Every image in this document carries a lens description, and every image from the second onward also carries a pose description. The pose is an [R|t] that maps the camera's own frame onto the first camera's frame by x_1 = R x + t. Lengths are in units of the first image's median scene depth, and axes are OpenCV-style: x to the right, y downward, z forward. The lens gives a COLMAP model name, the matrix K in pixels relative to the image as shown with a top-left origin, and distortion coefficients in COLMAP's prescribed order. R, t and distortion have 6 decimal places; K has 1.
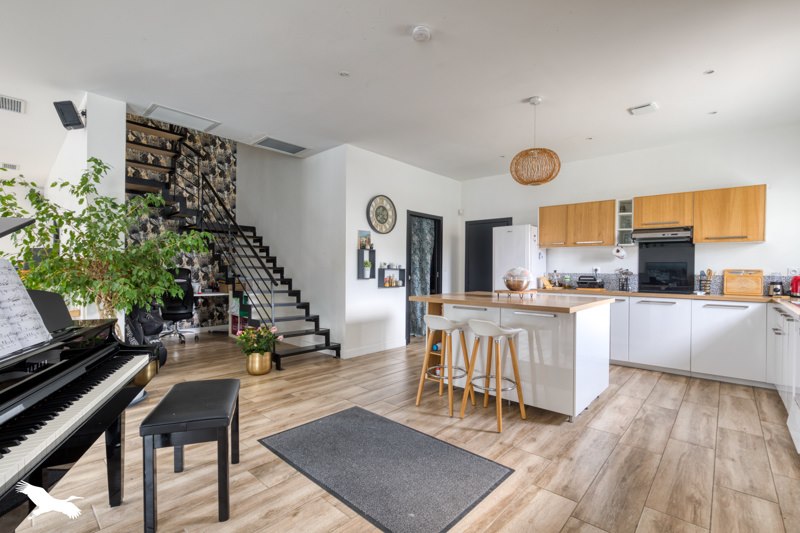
lens RADIAL K [[357.9, 0, 400.0], [0, 357.9, 266.5], [0, 0, 1]] dist [0.003157, 0.000417]
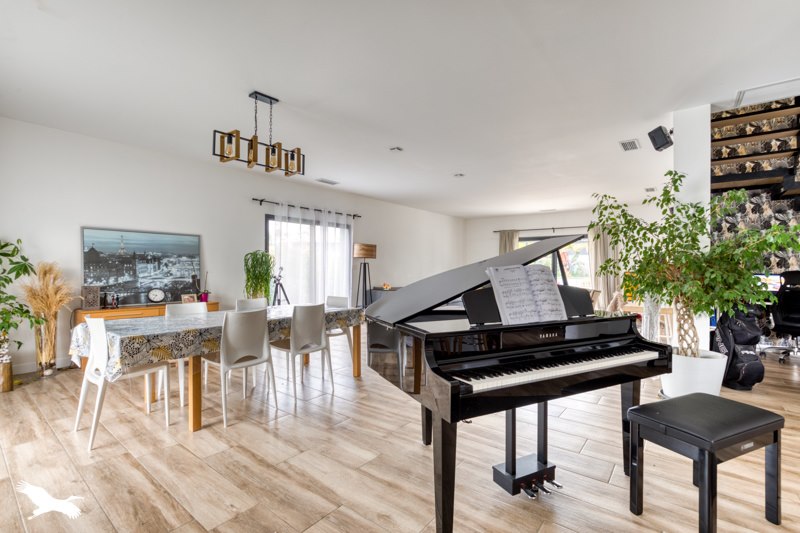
lens RADIAL K [[358.3, 0, 400.0], [0, 358.3, 266.5], [0, 0, 1]] dist [-0.040130, -0.000255]
pose [[0.065673, -0.018430, -0.997671, 0.132020], [0.006709, 0.999815, -0.018028, 0.004232], [0.997819, -0.005509, 0.065784, 0.089321]]
